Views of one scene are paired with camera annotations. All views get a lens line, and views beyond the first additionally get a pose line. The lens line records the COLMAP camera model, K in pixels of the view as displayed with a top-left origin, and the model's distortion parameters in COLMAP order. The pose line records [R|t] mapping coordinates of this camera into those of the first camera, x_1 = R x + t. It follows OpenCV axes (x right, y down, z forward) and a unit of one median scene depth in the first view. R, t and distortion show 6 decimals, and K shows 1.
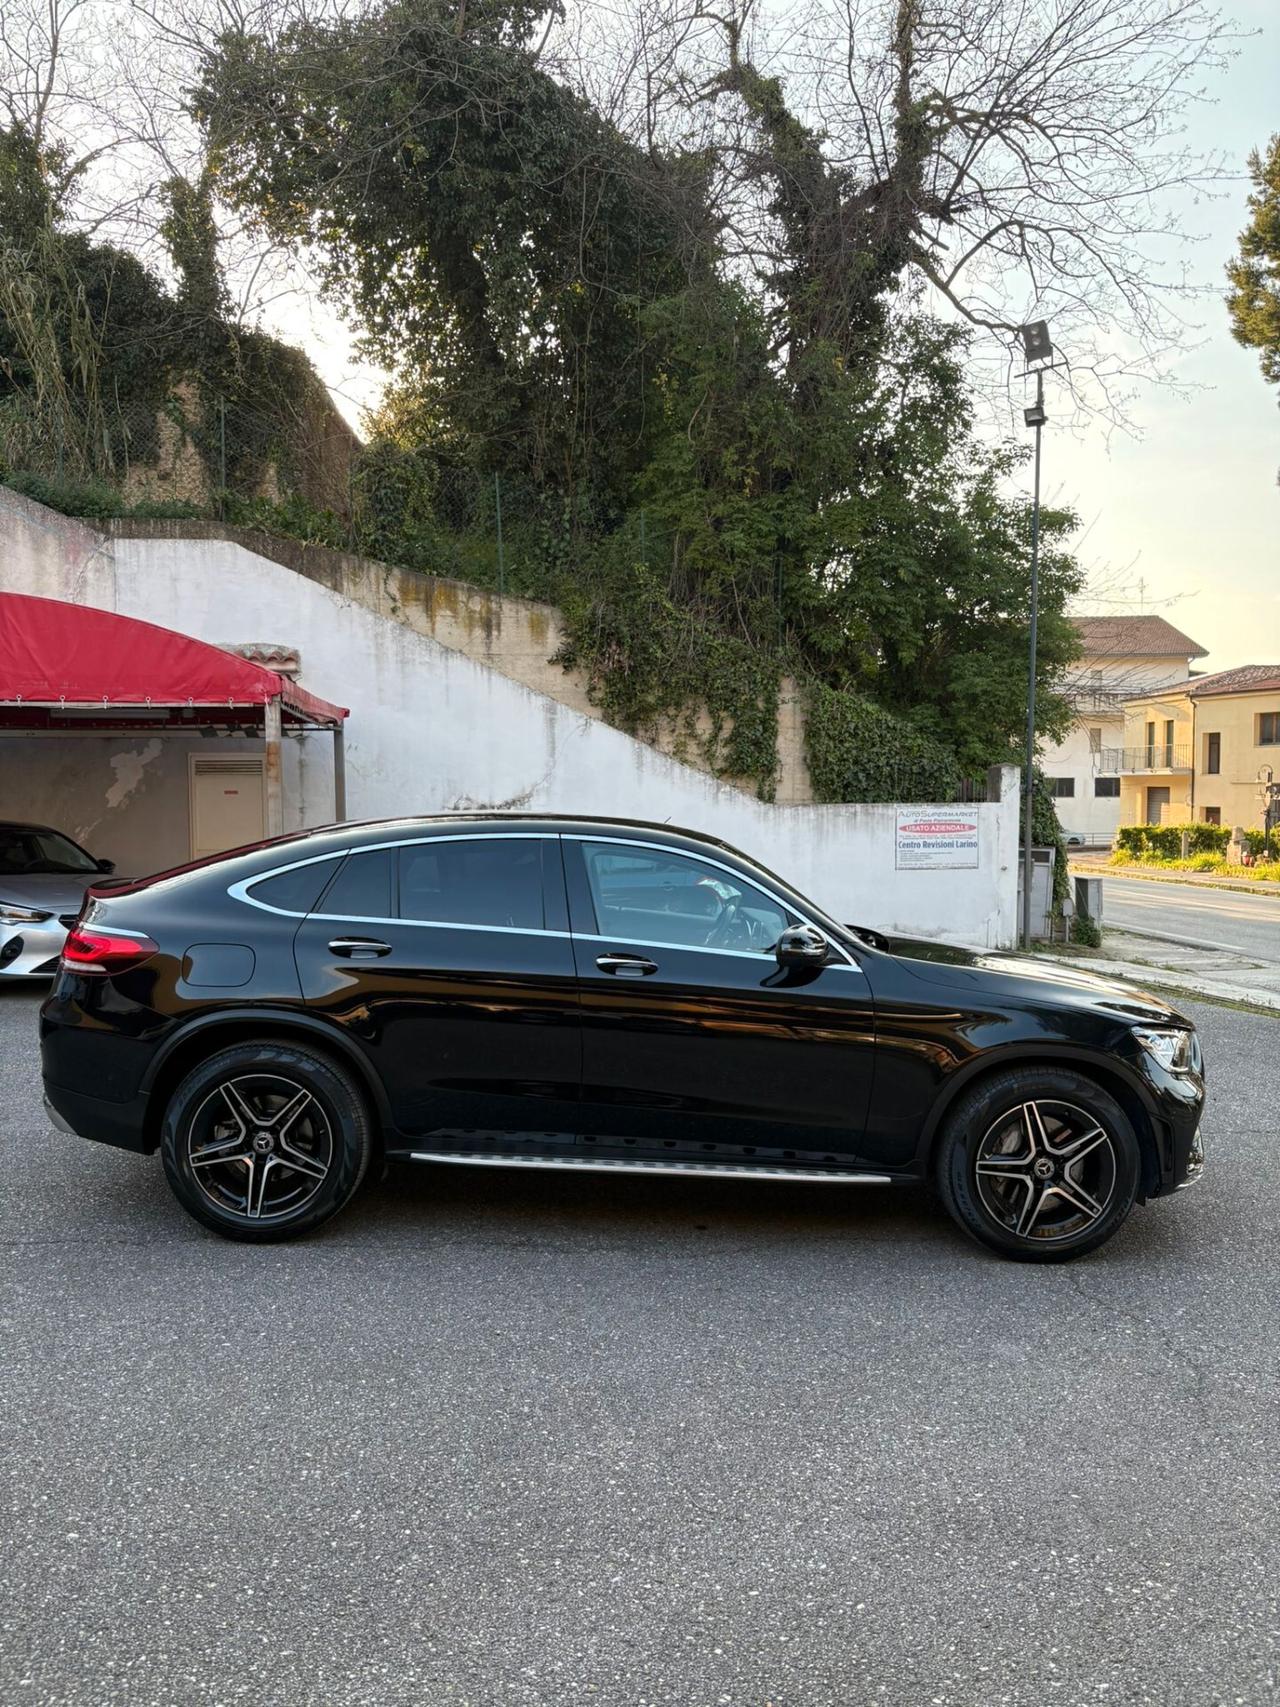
lens RADIAL K [[1308.2, 0, 633.2], [0, 1308.2, 858.8], [0, 0, 1]] dist [0.010305, 0.009351]
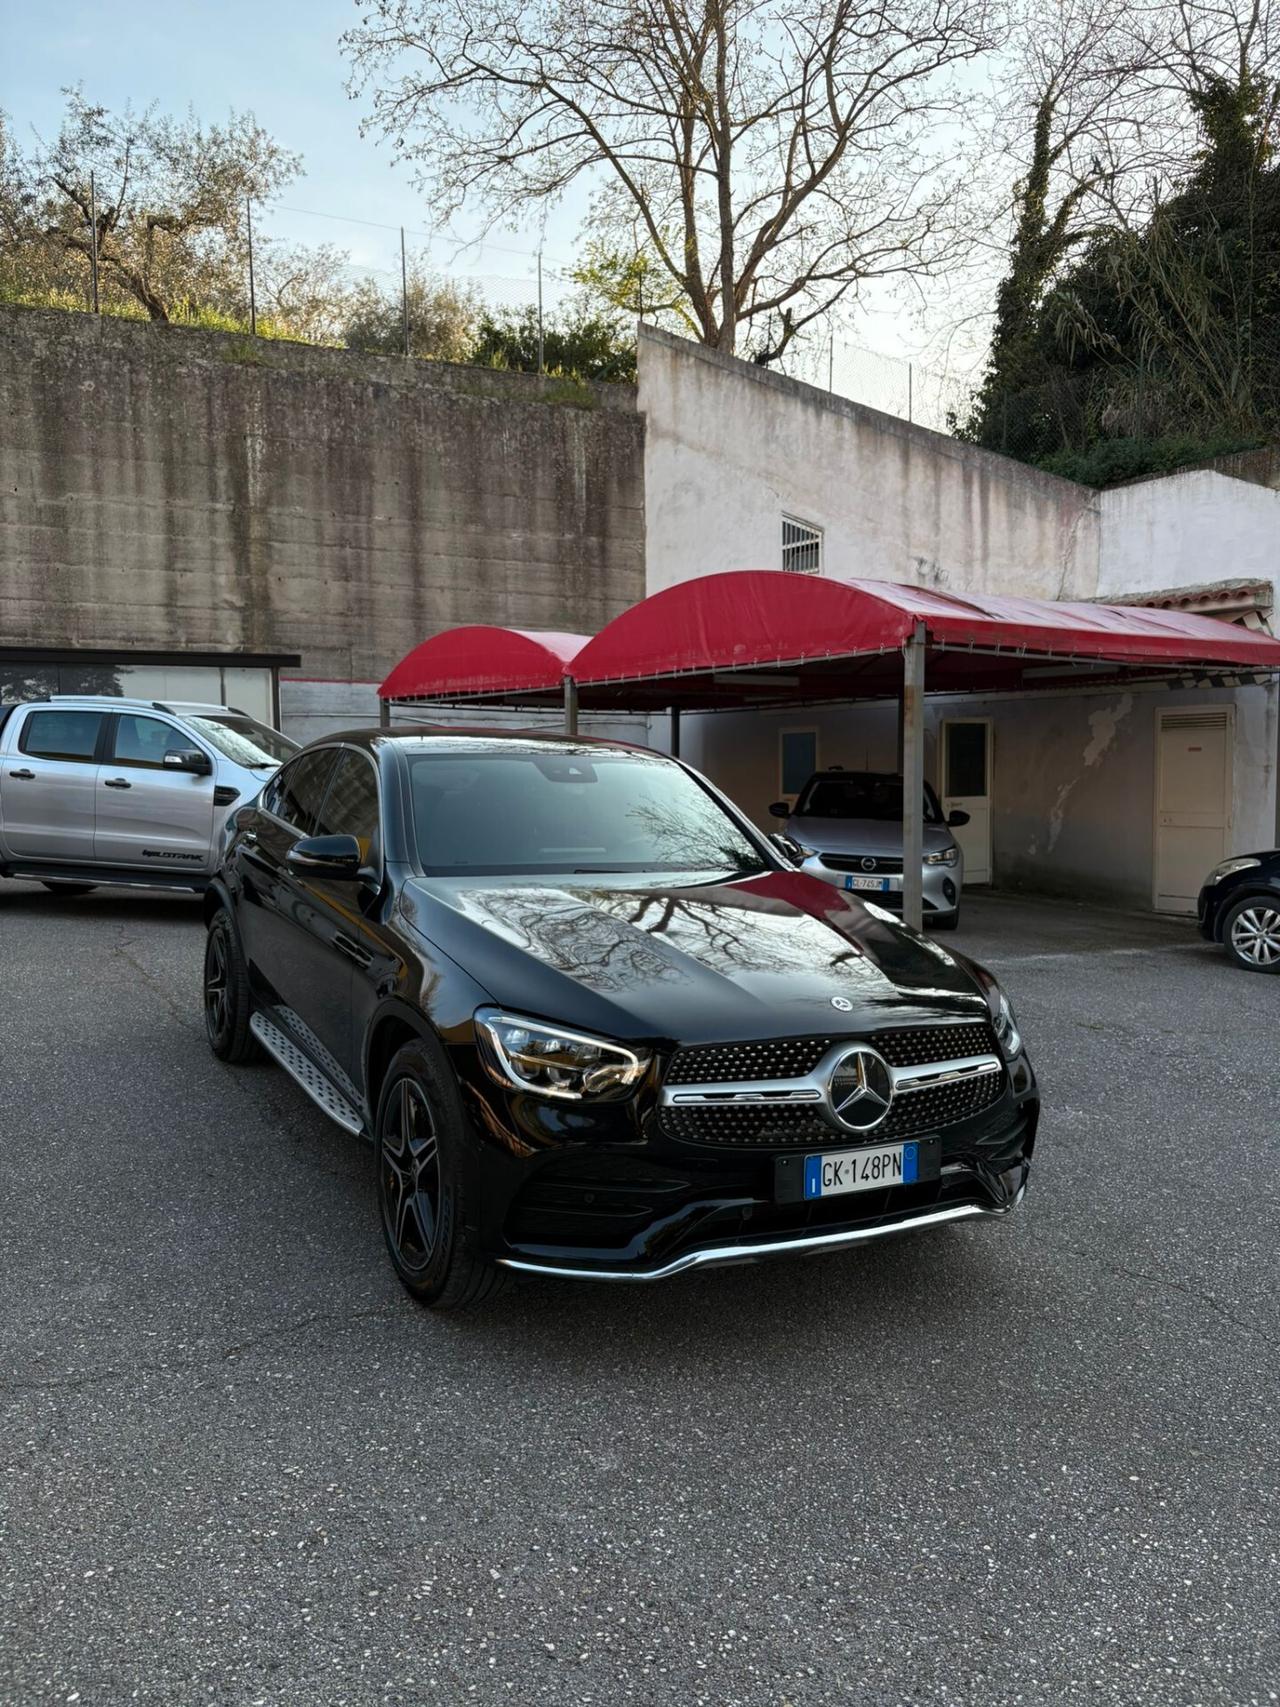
lens RADIAL K [[1297.7, 0, 644.3], [0, 1297.7, 887.7], [0, 0, 1]] dist [0.001859, 0.002250]
pose [[0.441392, 0.078316, -0.893890, 0.347854], [-0.047252, 0.996830, 0.064002, 0.006038], [0.896069, 0.013988, 0.443694, 0.264071]]
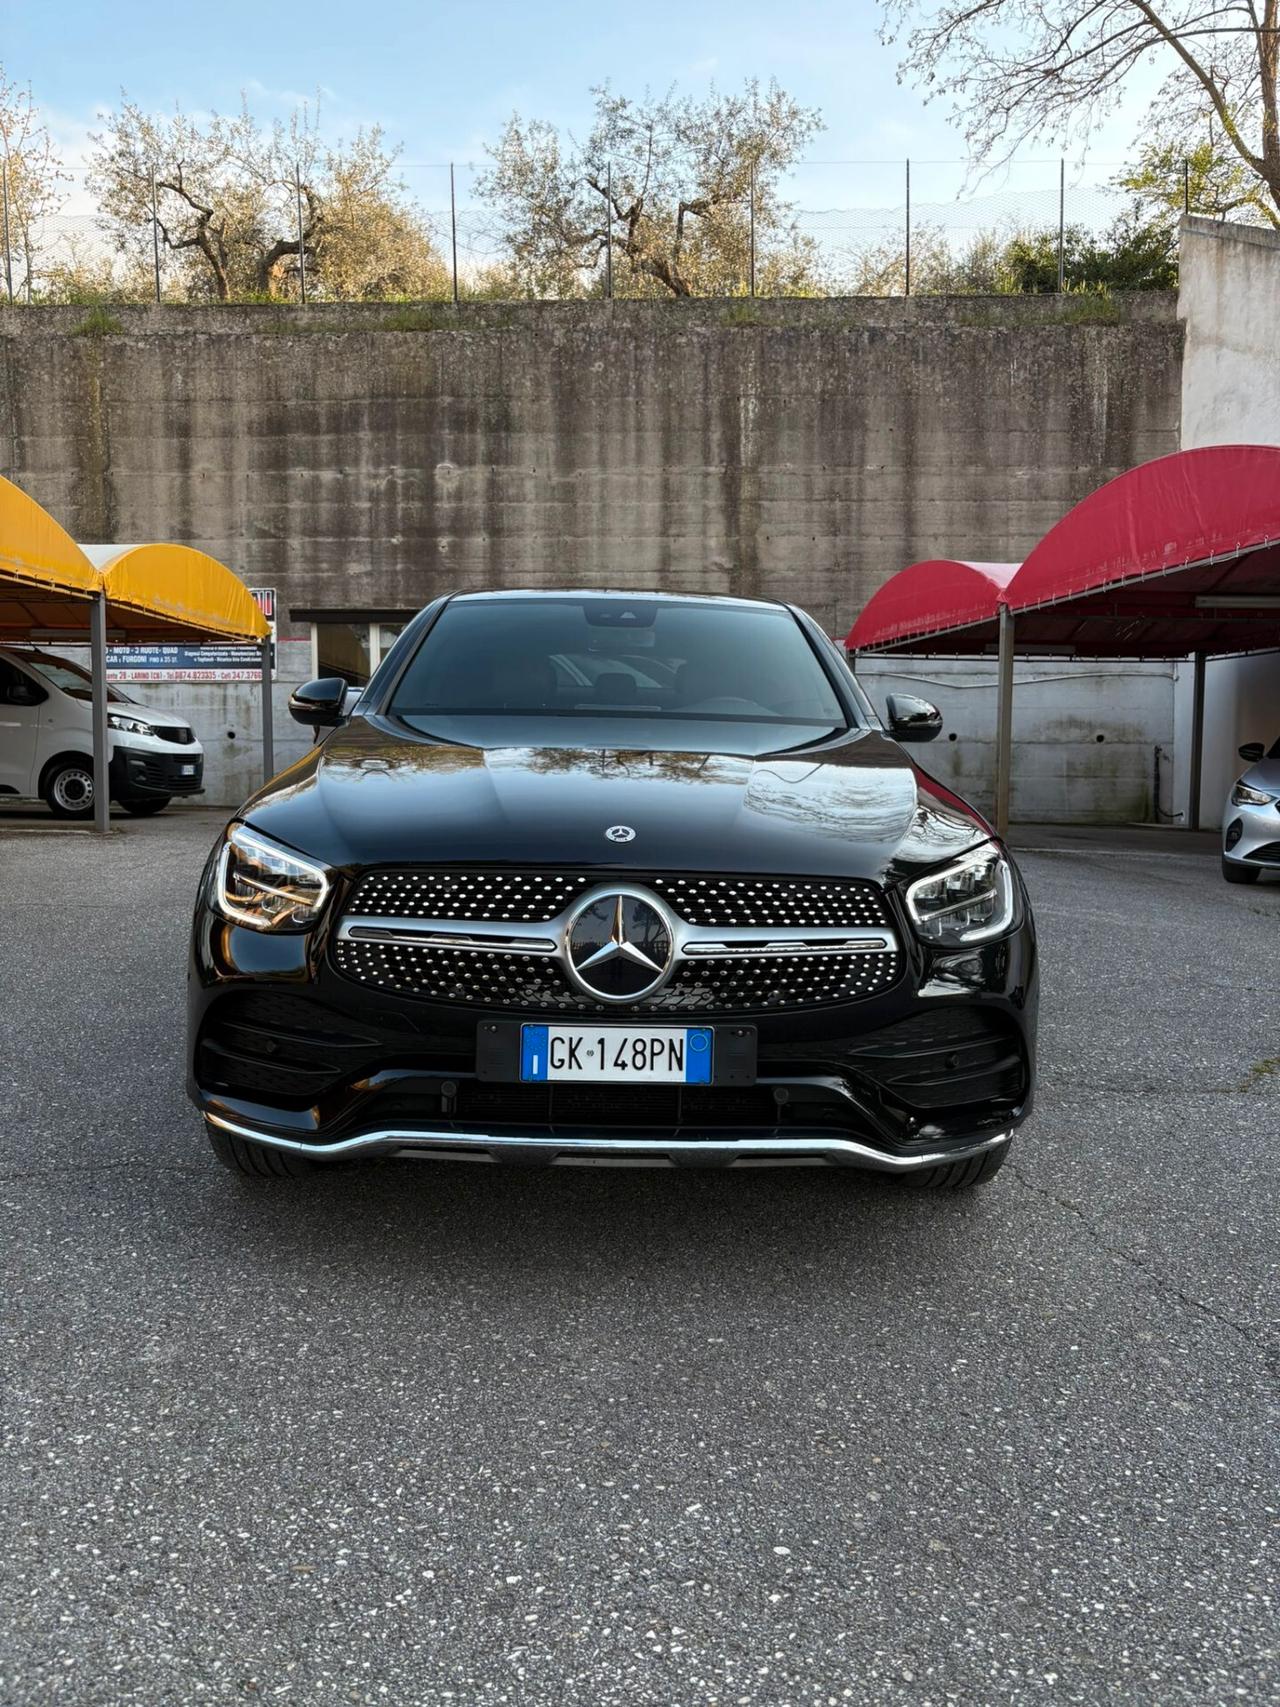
lens RADIAL K [[1304.3, 0, 632.7], [0, 1304.3, 859.2], [0, 0, 1]] dist [0.036502, -0.027276]
pose [[-0.001127, 0.075545, -0.997142, 0.331238], [-0.056645, 0.995537, 0.075487, 0.030472], [0.998394, 0.056568, 0.003157, 0.401969]]
